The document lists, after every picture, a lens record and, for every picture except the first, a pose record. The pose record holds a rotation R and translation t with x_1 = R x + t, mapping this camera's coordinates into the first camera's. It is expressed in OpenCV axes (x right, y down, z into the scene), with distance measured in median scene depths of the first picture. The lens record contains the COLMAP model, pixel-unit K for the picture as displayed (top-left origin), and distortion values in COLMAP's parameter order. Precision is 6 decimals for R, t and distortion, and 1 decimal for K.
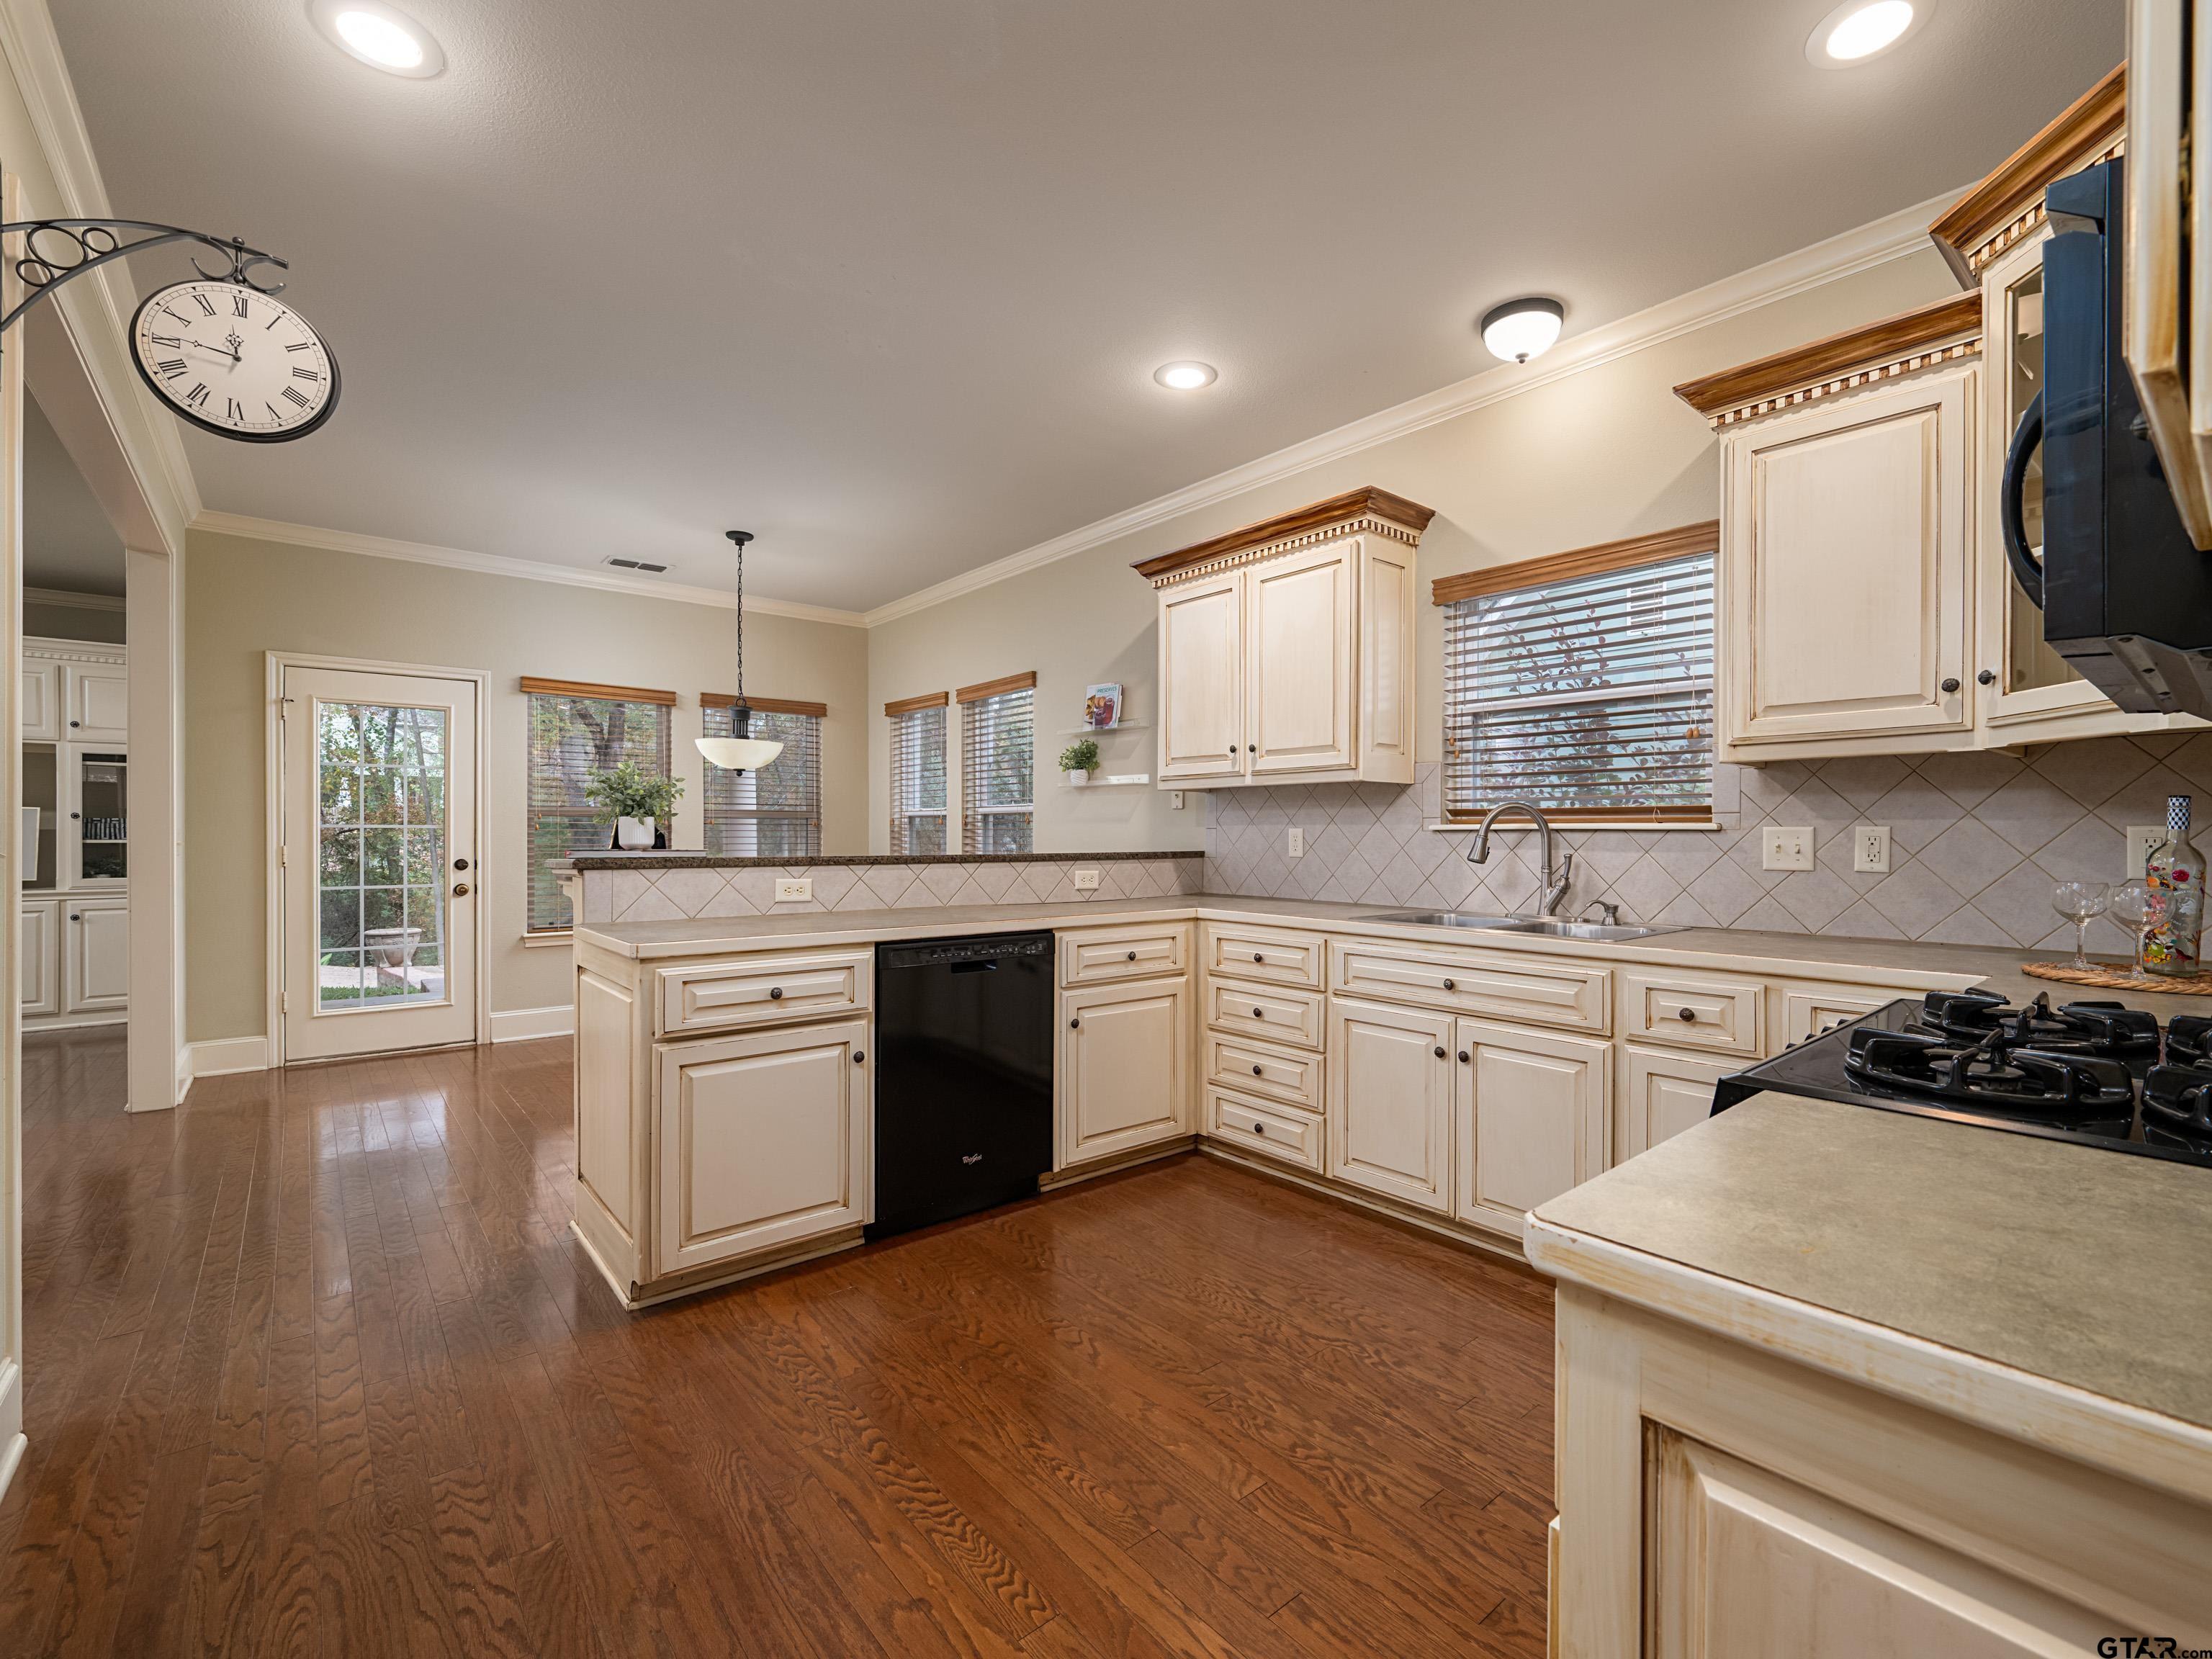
lens RADIAL K [[982.3, 0, 1147.8], [0, 982.3, 838.5], [0, 0, 1]] dist [-0.003439, -0.000018]
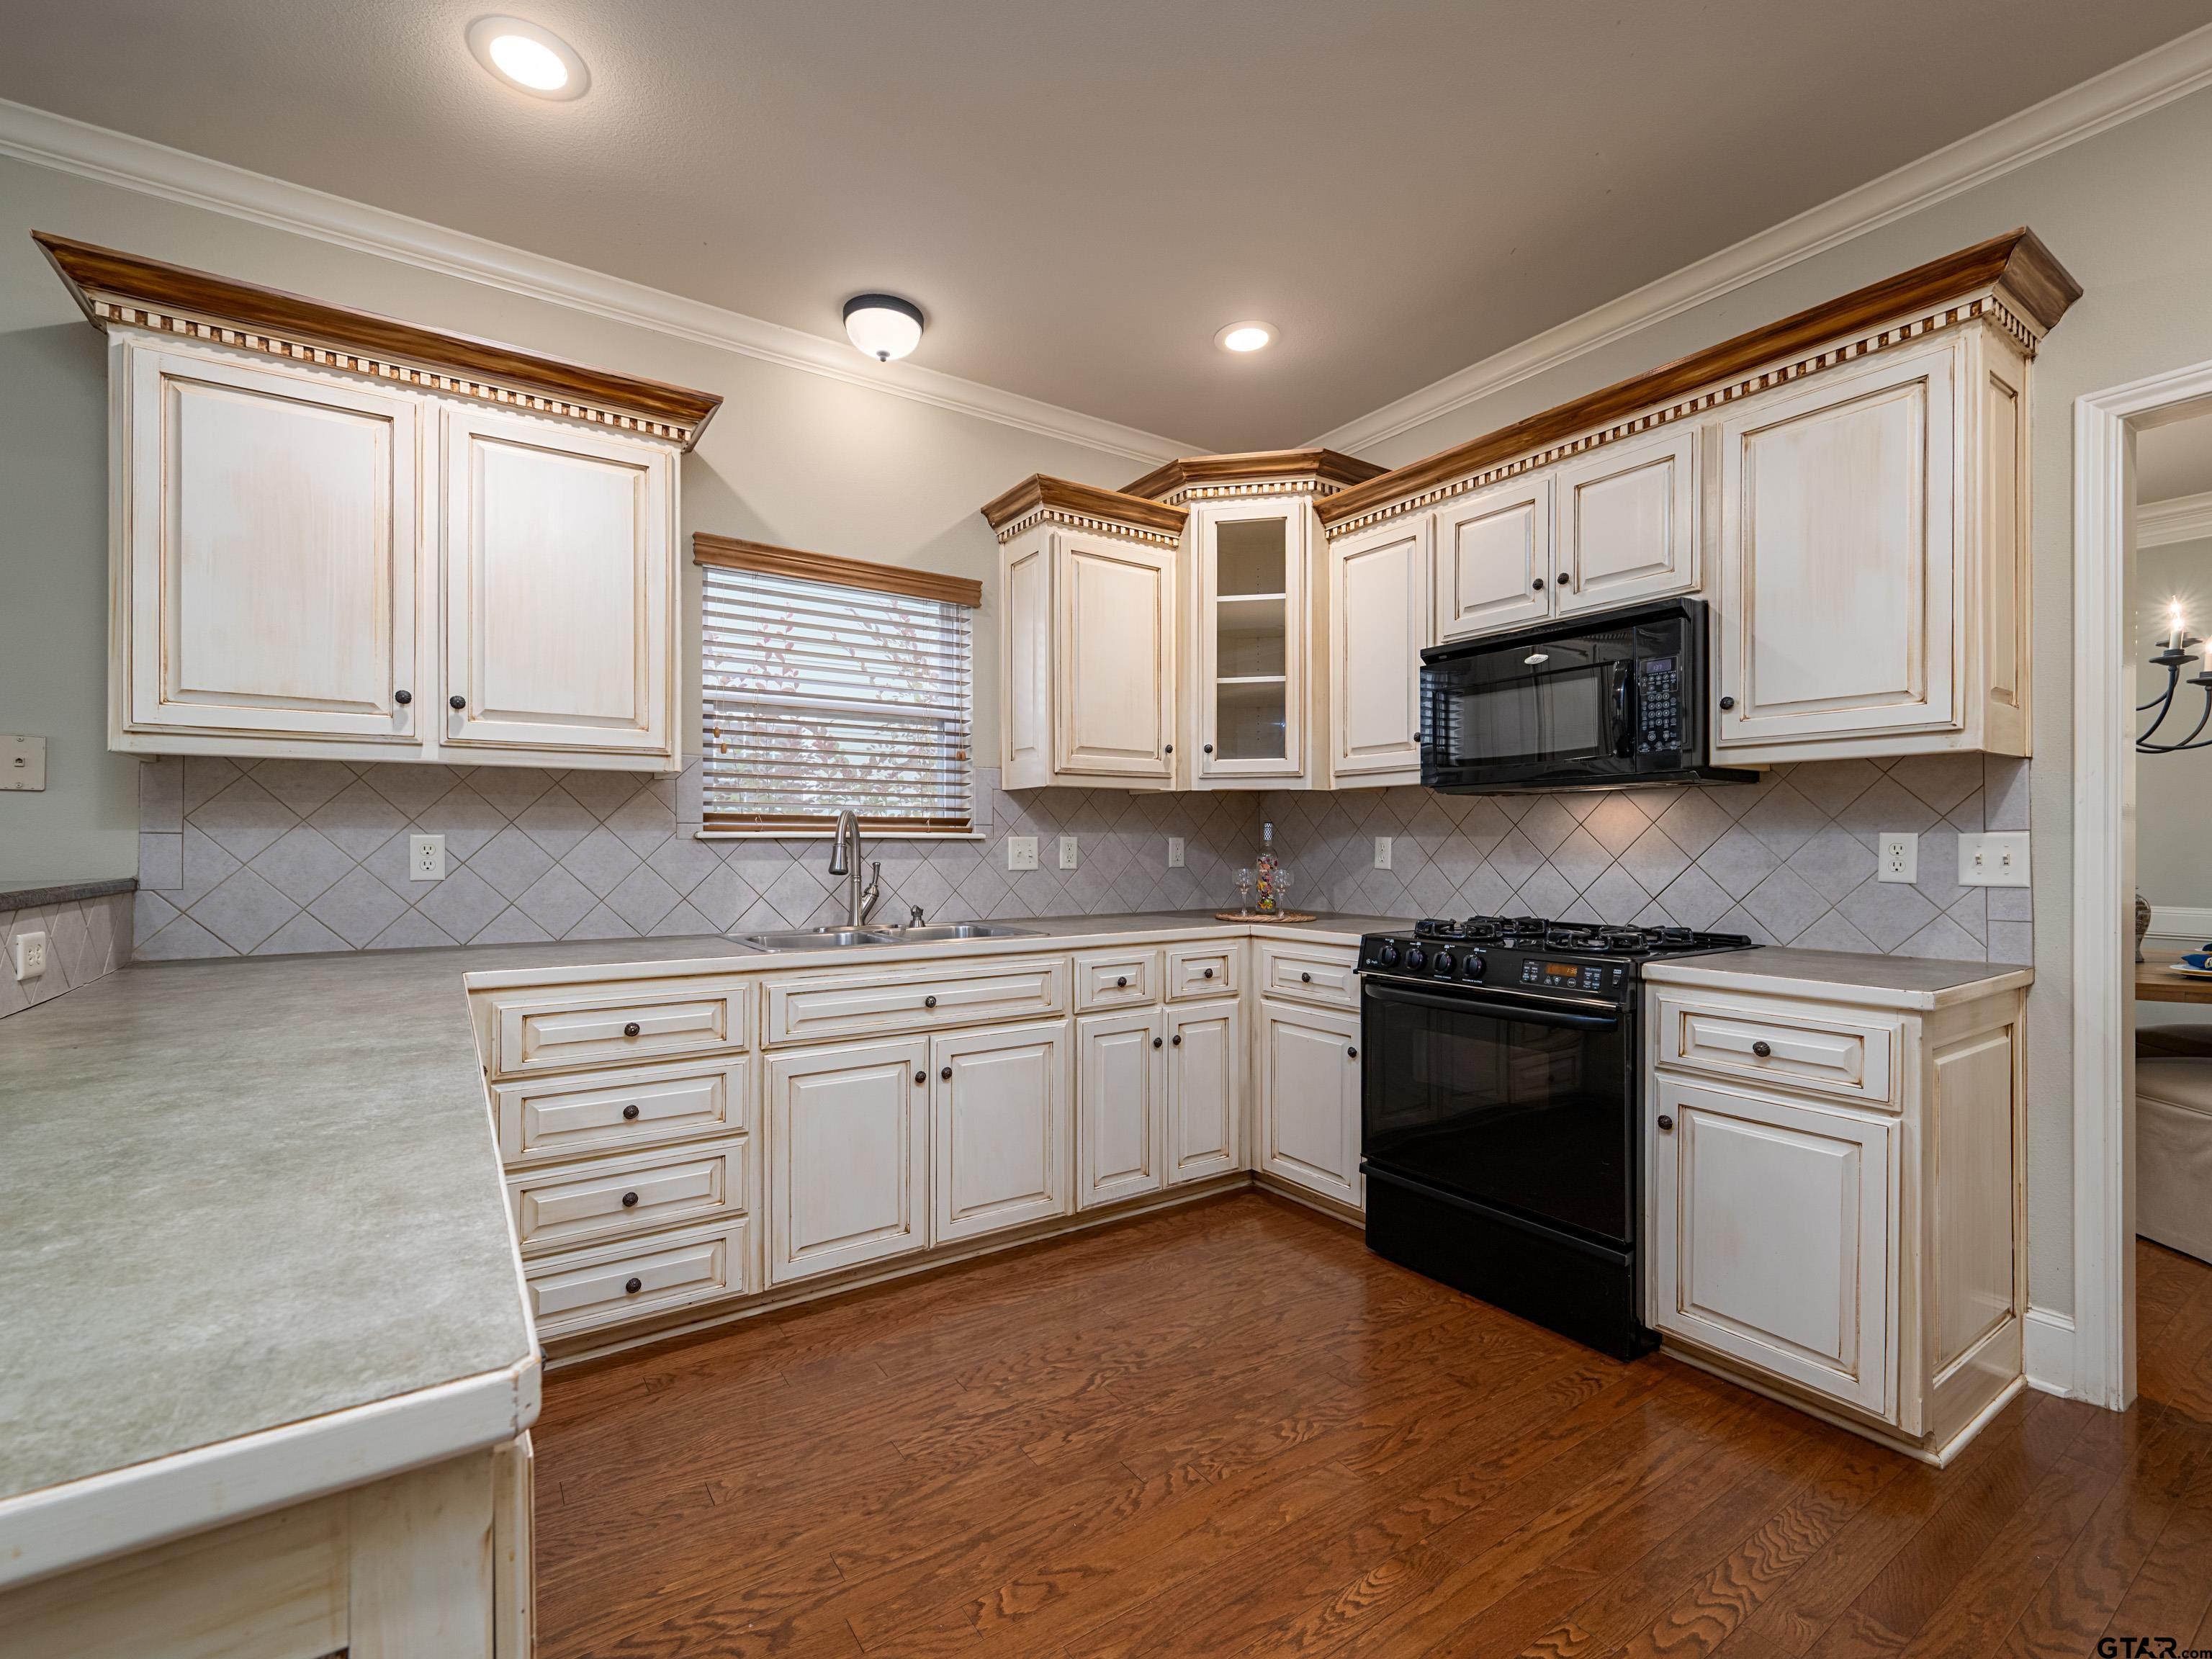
lens RADIAL K [[984.8, 0, 1108.4], [0, 984.8, 841.7], [0, 0, 1]] dist [0.003685, 0.000294]
pose [[0.113828, -0.000288, 0.993500, -0.611883], [0.006253, 0.999980, -0.000426, -0.004096], [-0.993481, 0.006260, 0.113827, 0.716455]]
